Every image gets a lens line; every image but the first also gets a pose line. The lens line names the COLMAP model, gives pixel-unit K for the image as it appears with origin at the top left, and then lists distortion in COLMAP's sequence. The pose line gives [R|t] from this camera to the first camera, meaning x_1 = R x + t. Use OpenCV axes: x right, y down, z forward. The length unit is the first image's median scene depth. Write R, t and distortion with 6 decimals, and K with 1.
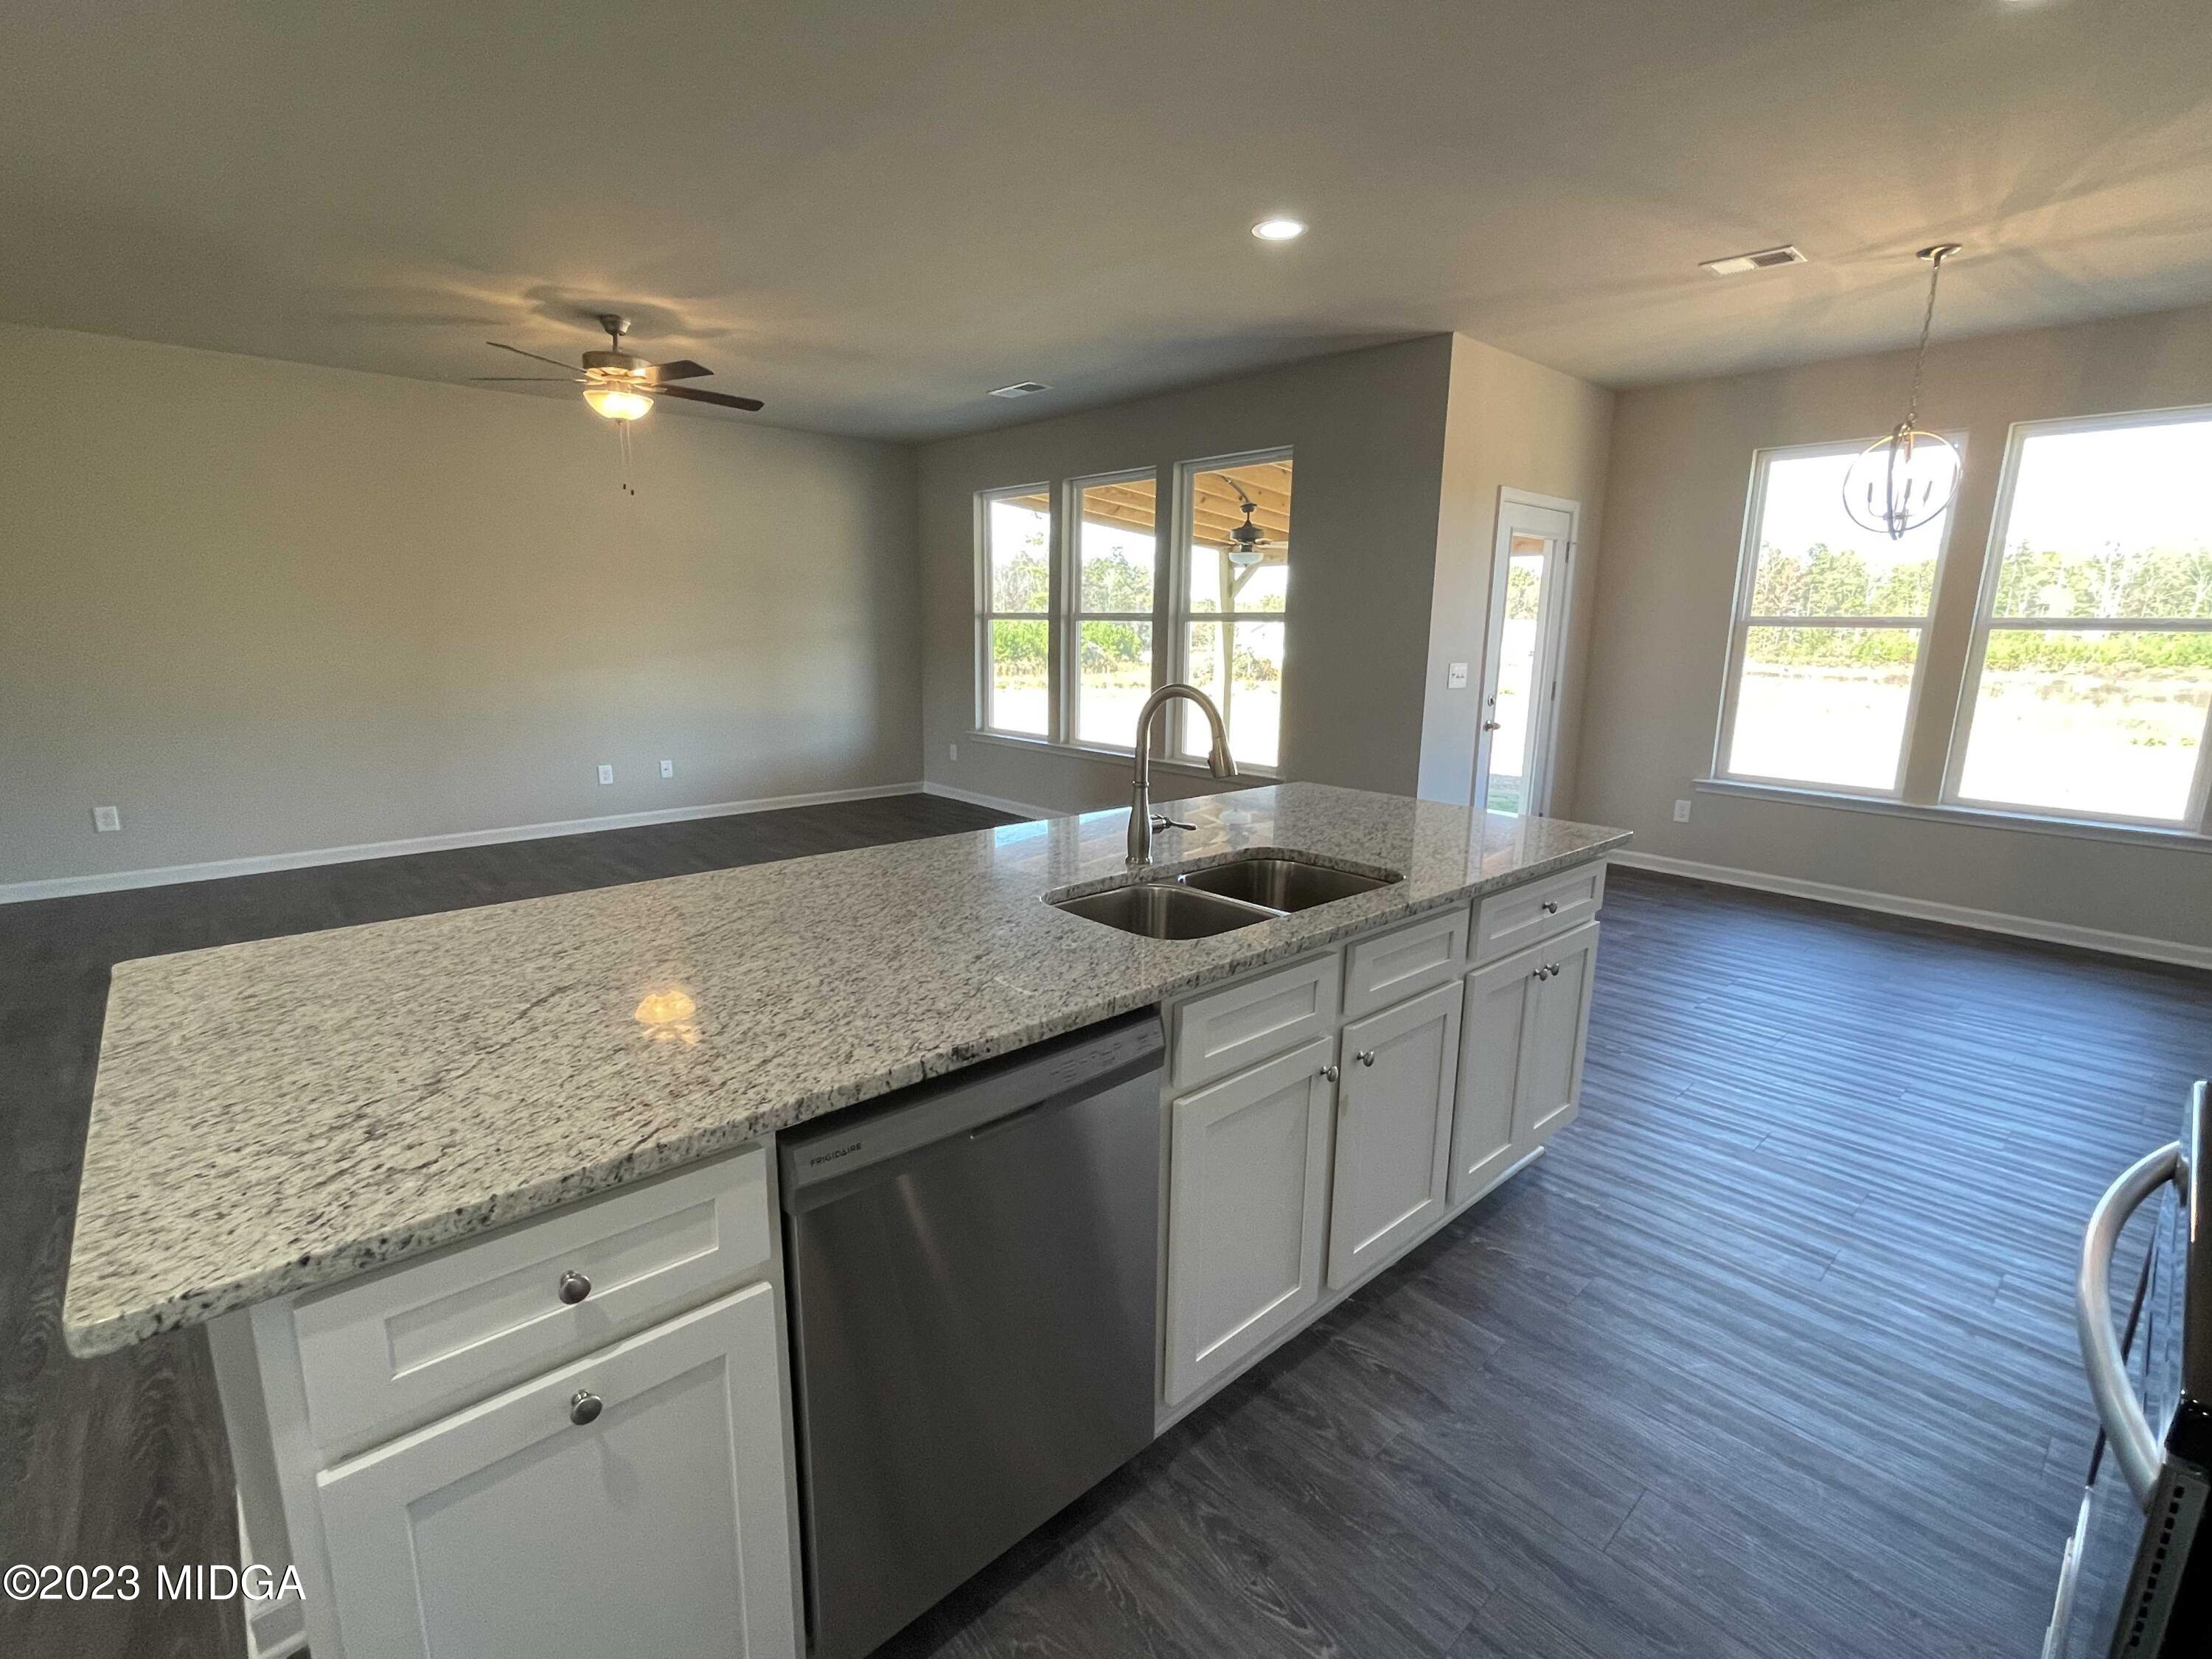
lens RADIAL K [[1017.6, 0, 1098.7], [0, 1017.6, 833.5], [0, 0, 1]] dist [-0.000668, 0.000389]
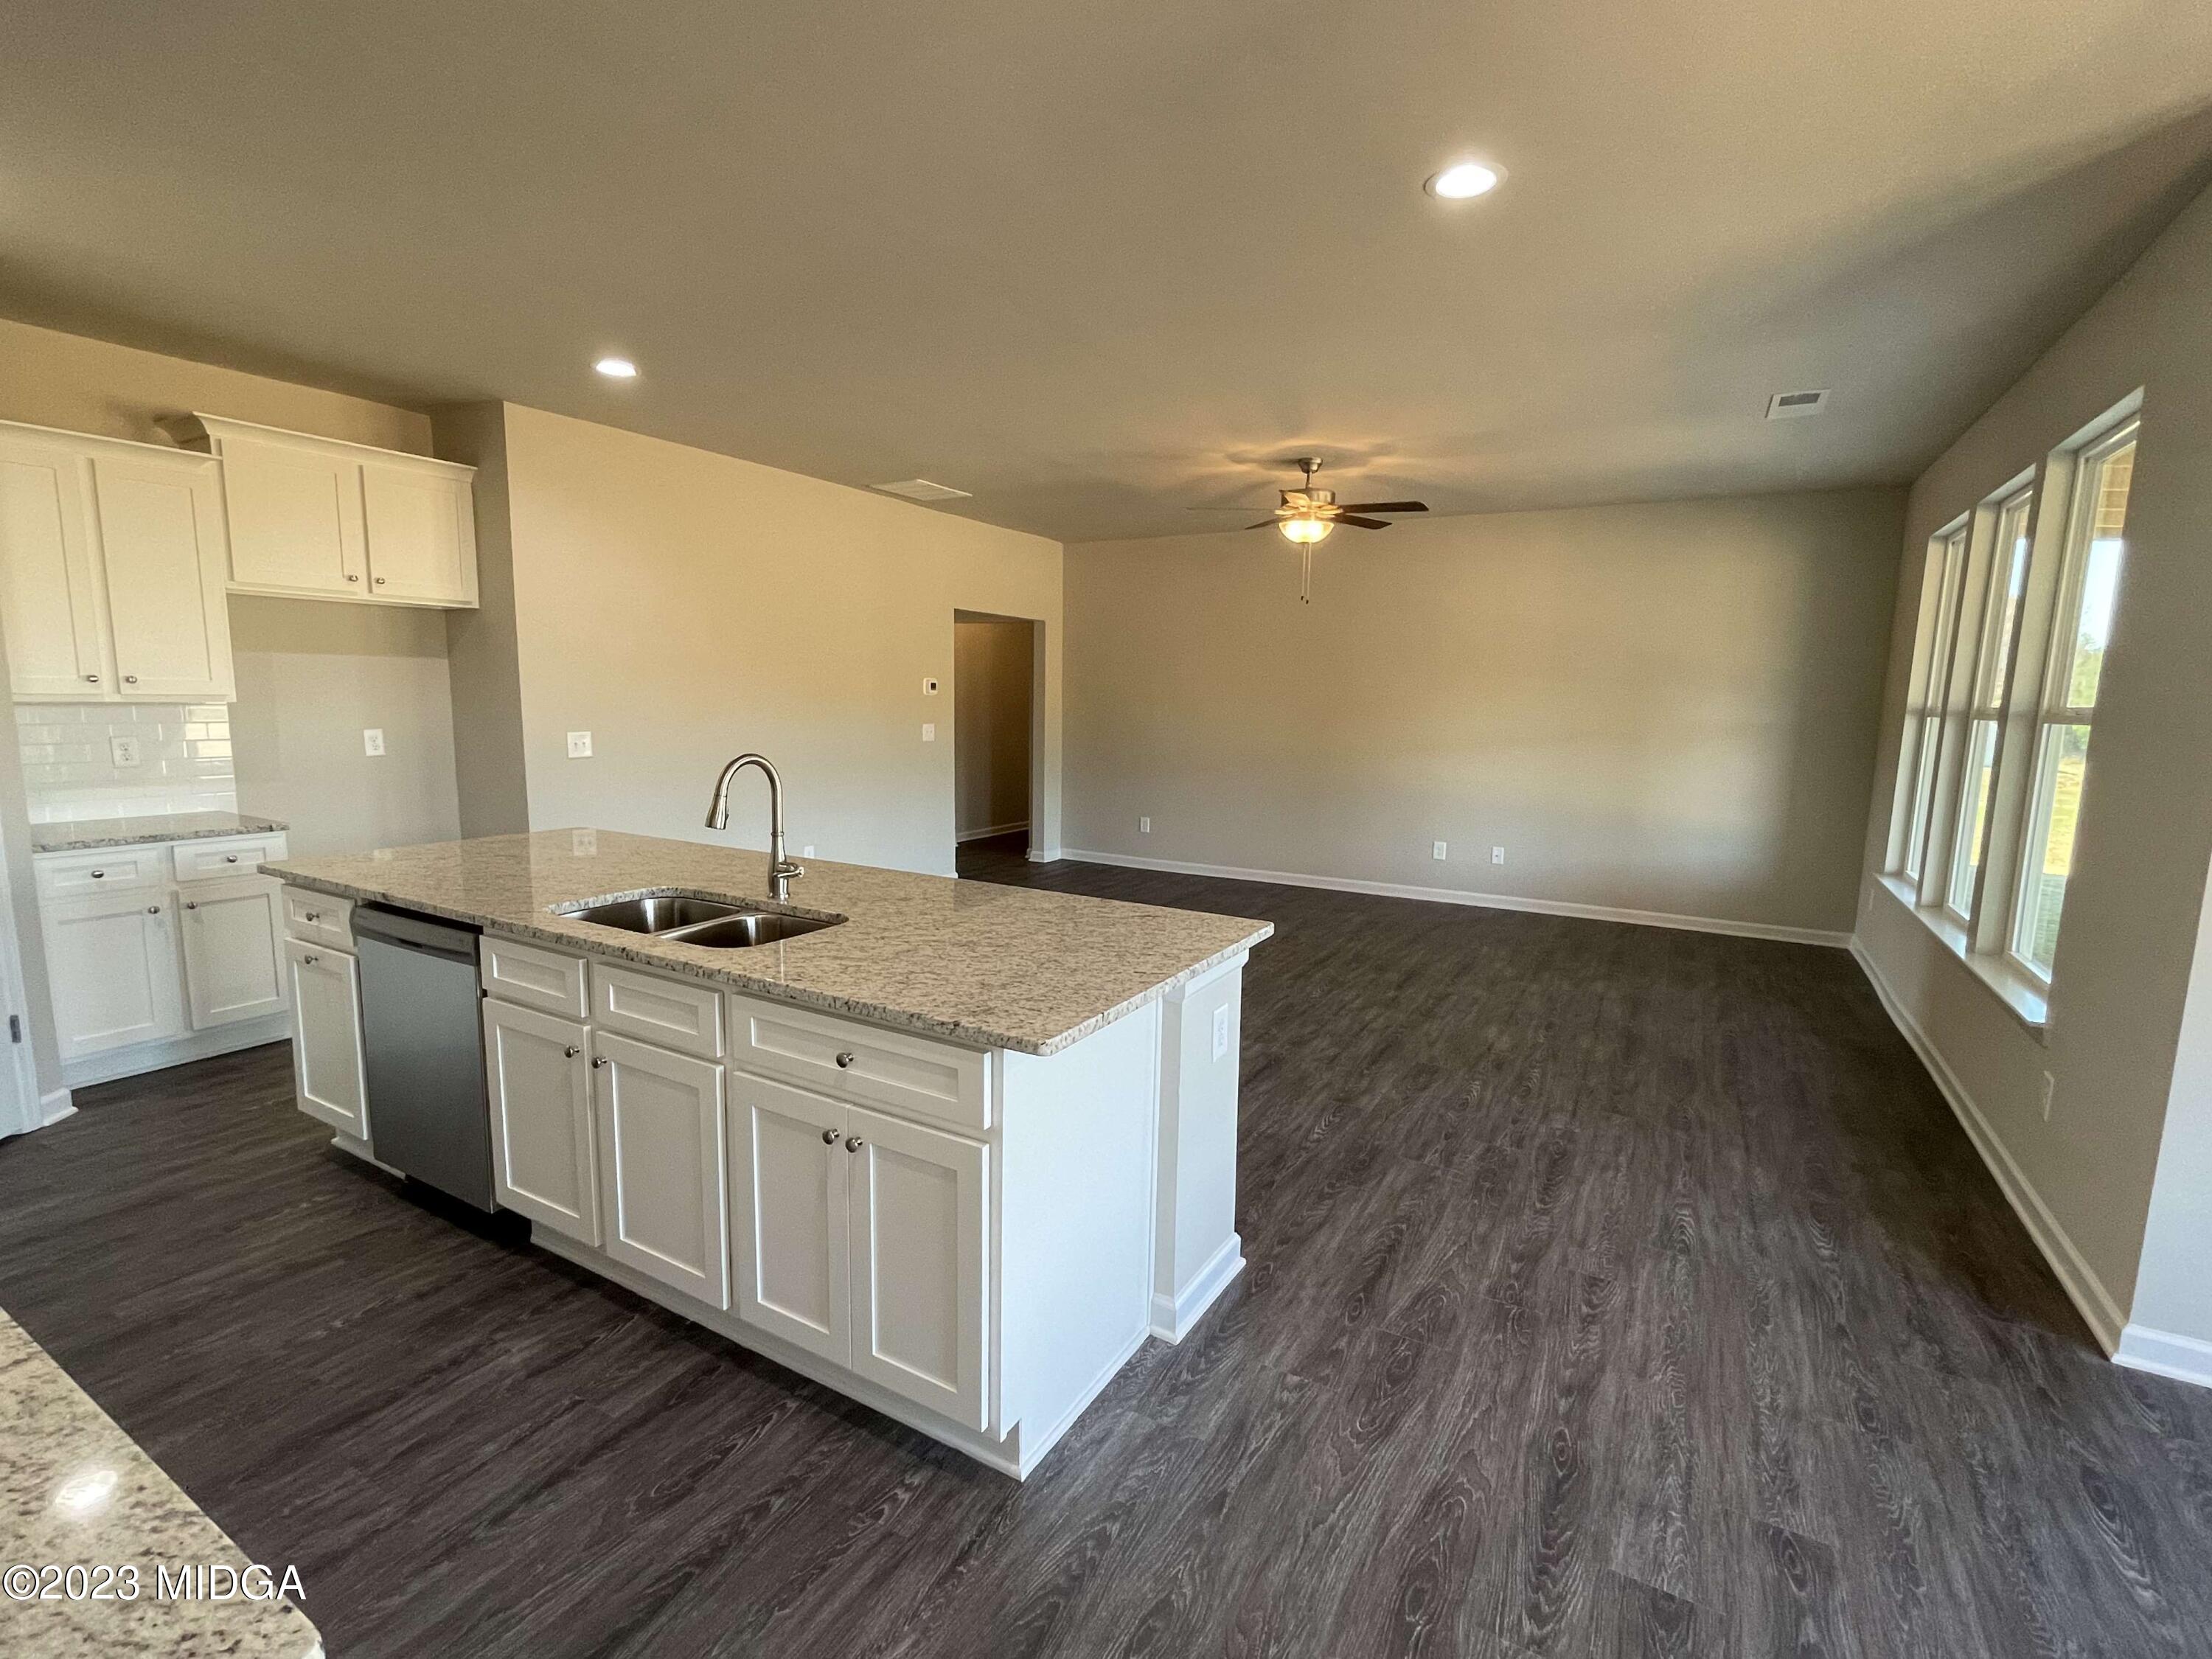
lens RADIAL K [[1017.6, 0, 1098.7], [0, 1017.6, 833.5], [0, 0, 1]] dist [-0.000668, 0.000389]
pose [[0.308086, 0.125500, -0.943044, 0.624475], [-0.211233, 0.975542, 0.060817, -0.095526], [0.927612, 0.180465, 0.327060, 0.448855]]
